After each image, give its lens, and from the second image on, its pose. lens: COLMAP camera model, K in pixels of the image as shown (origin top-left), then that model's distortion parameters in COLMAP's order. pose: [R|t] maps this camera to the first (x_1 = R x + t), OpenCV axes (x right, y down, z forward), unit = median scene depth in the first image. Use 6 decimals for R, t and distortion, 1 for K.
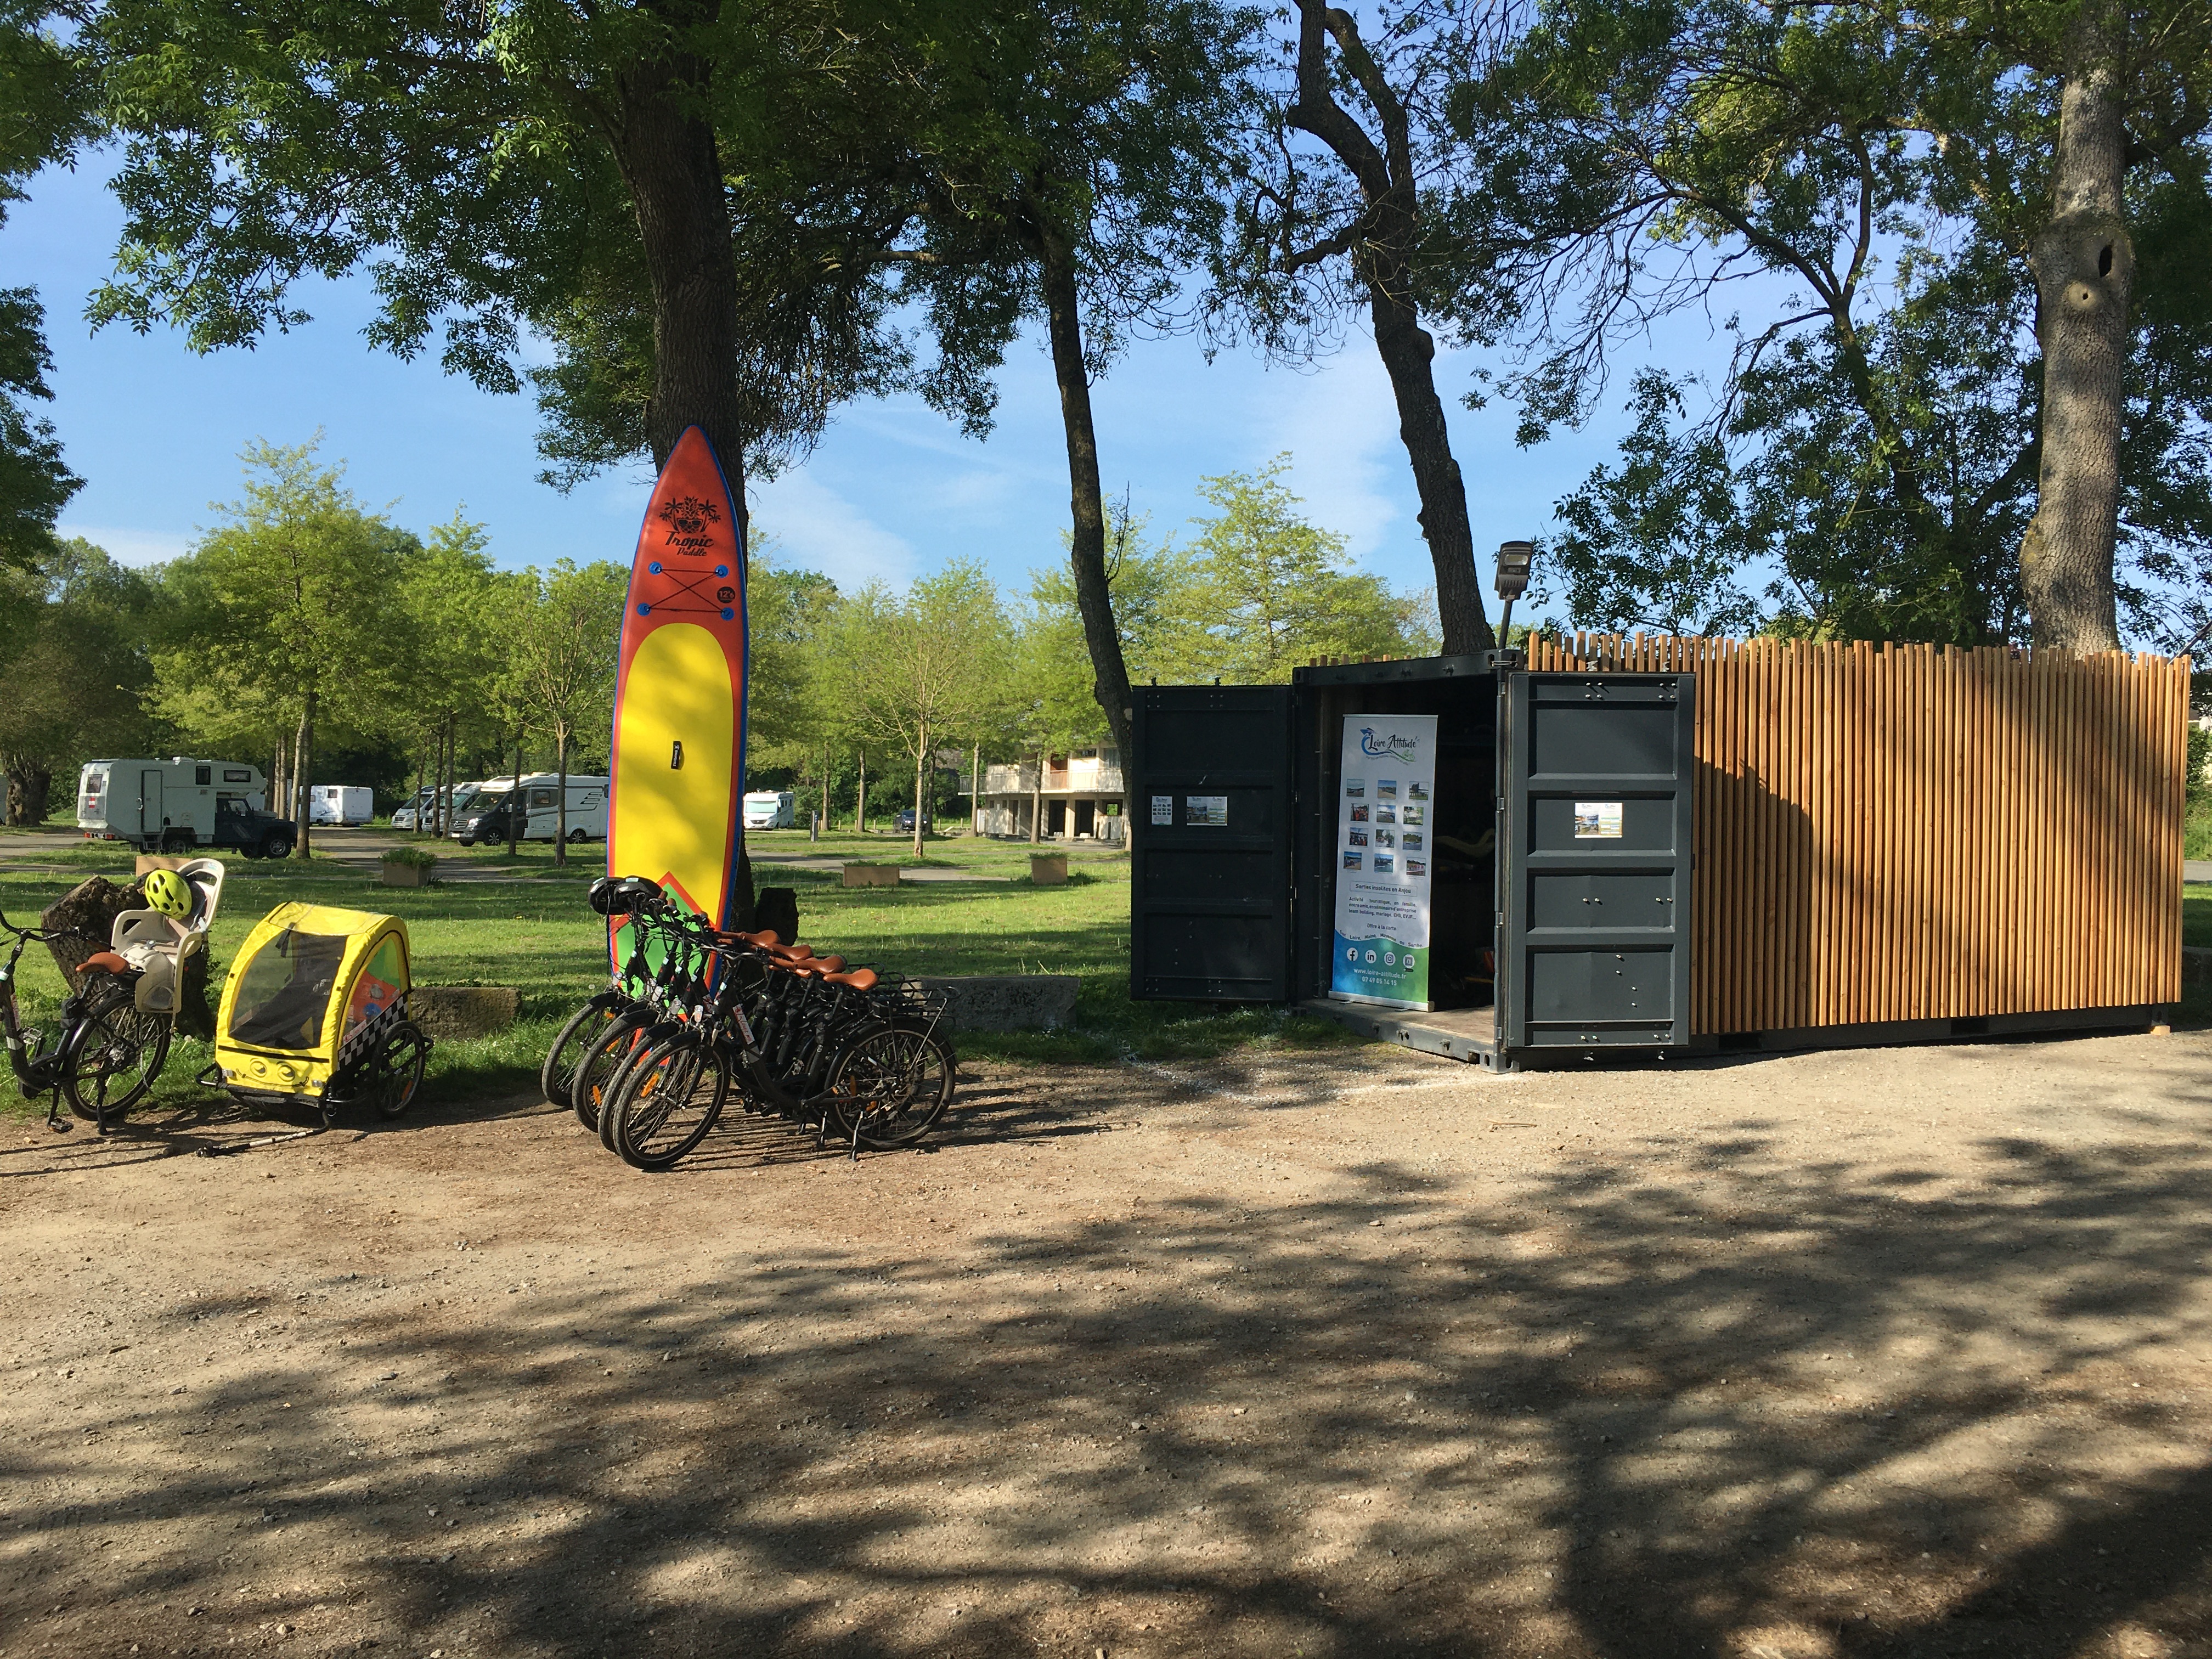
lens RADIAL K [[1867.8, 0, 1101.4], [0, 1867.8, 820.6], [0, 0, 1]] dist [0.060395, -0.016085]
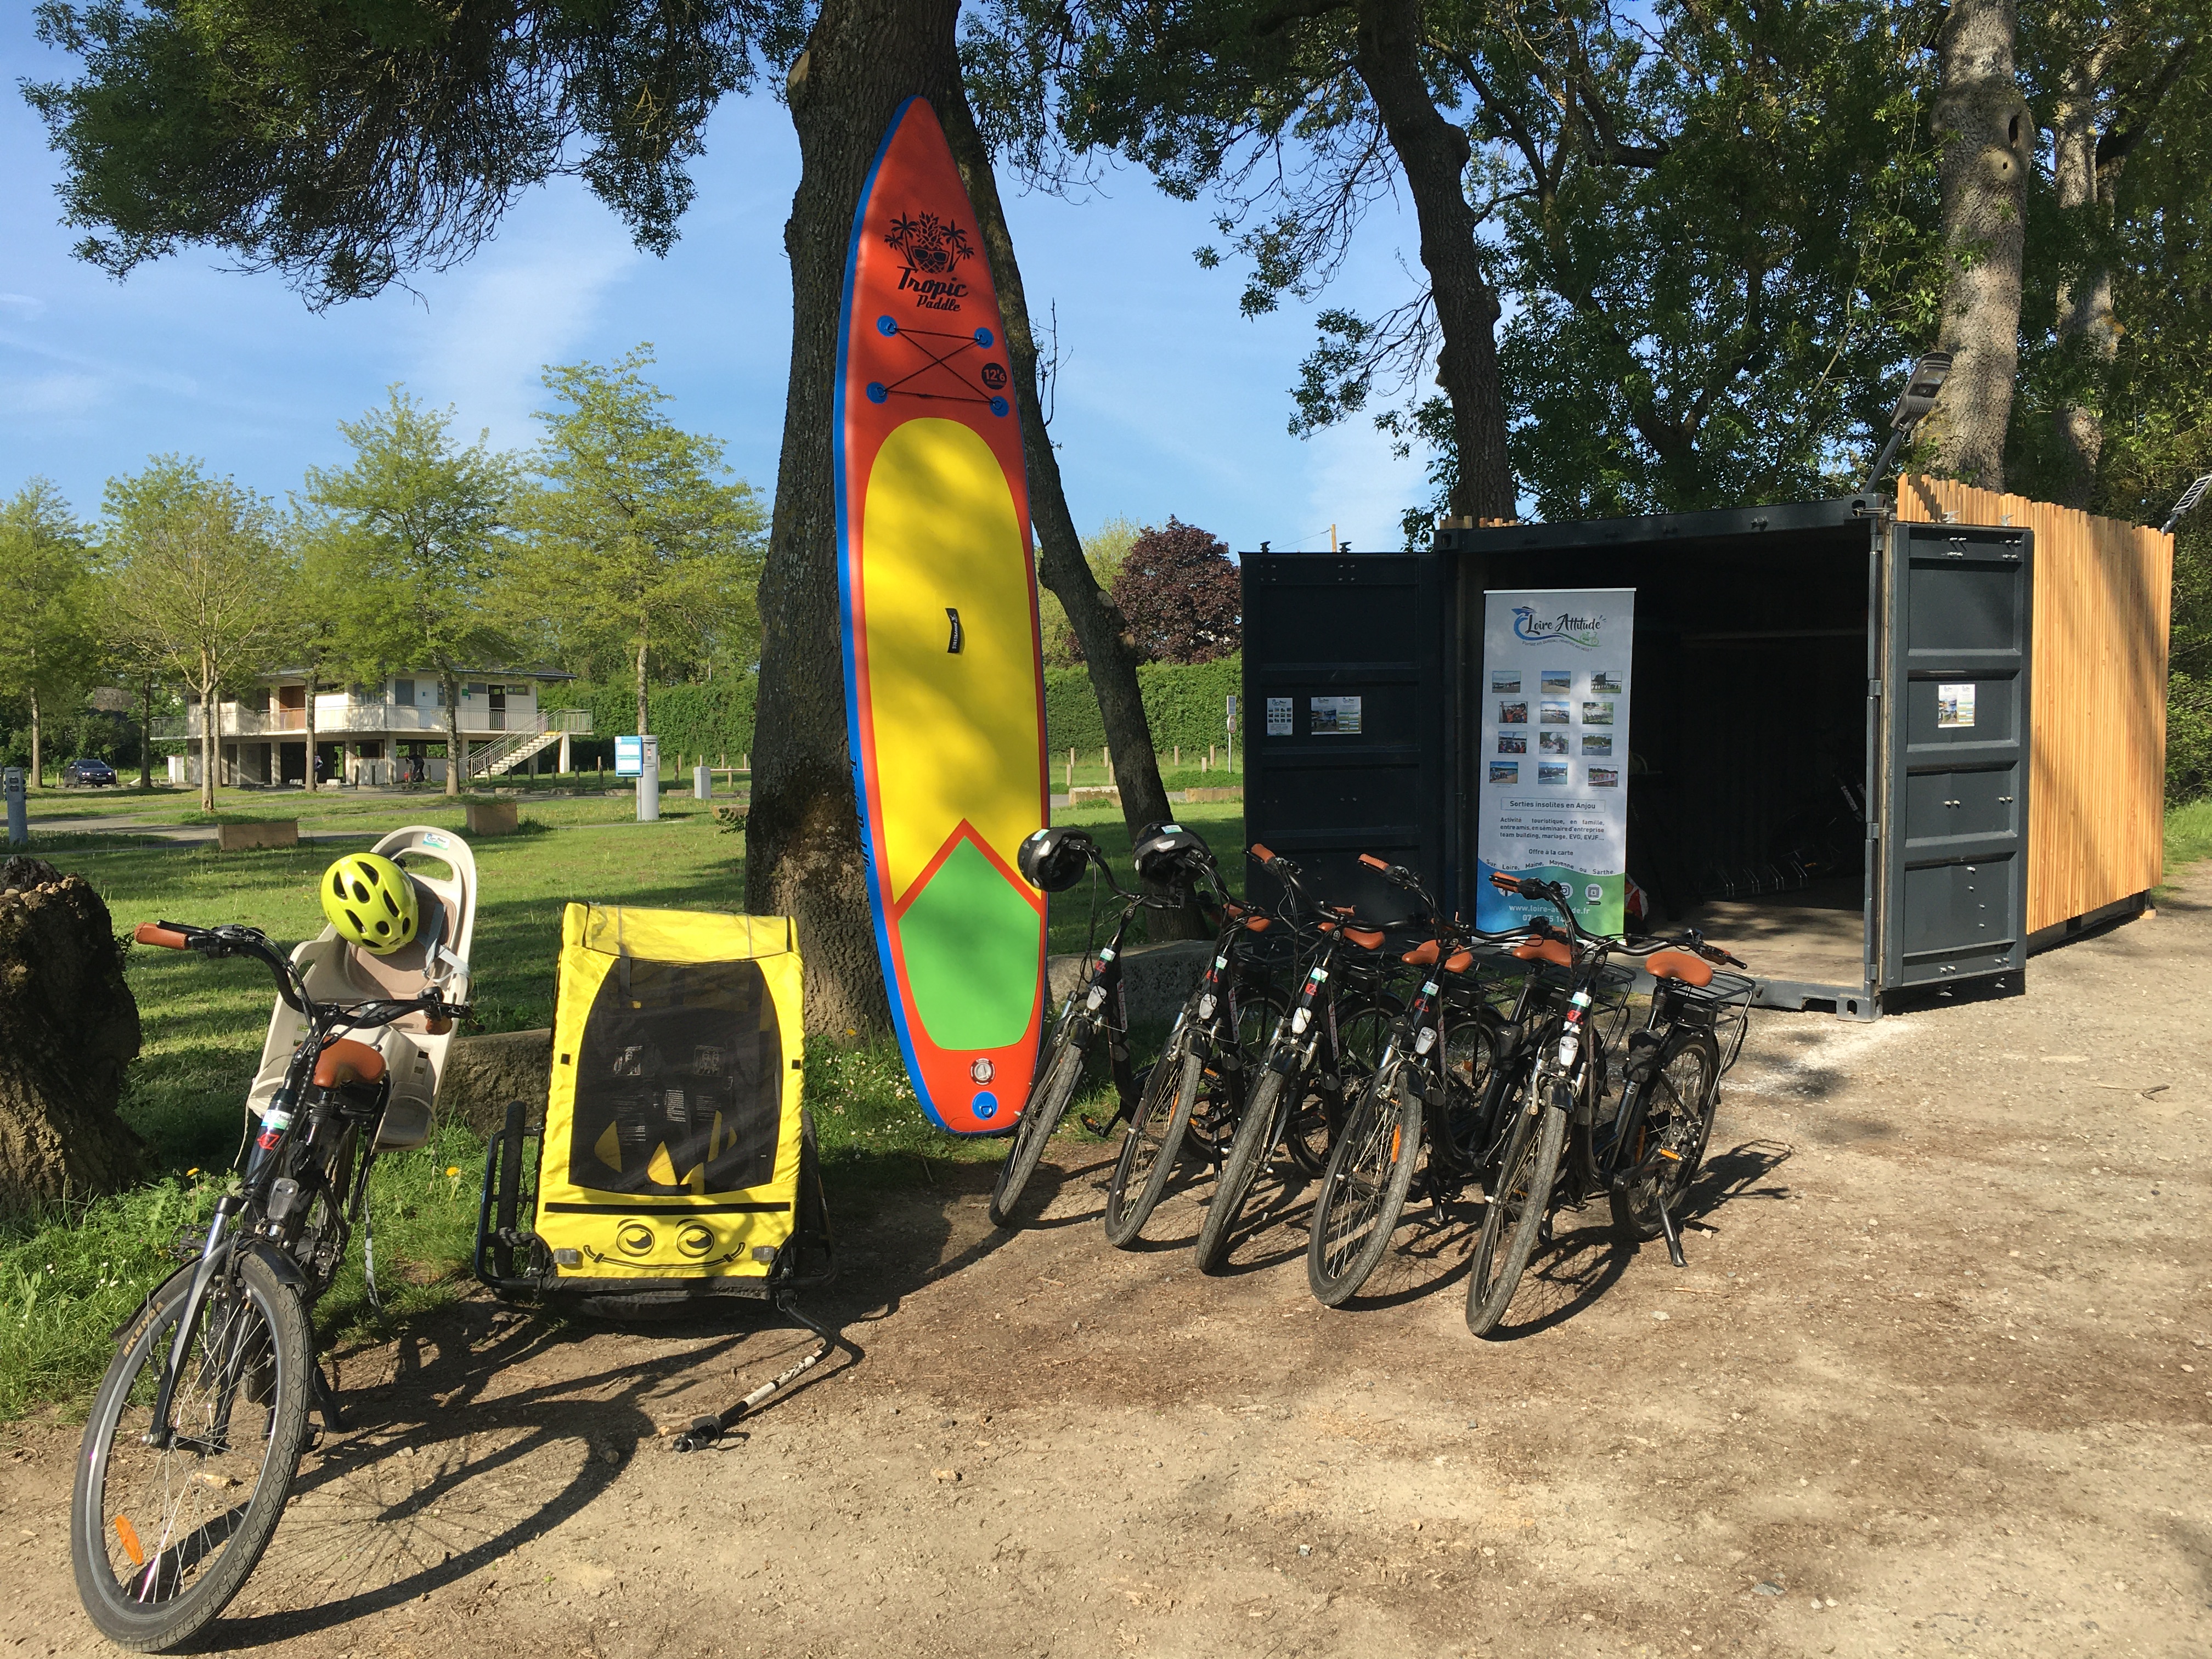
lens RADIAL K [[1867.8, 0, 1098.3], [0, 1867.8, 824.0], [0, 0, 1]] dist [0.060395, -0.016085]
pose [[0.909241, -0.047299, 0.413575, -0.364546], [0.032018, 0.998527, 0.043807, 0.002811], [-0.415038, -0.026589, 0.909416, 0.342192]]
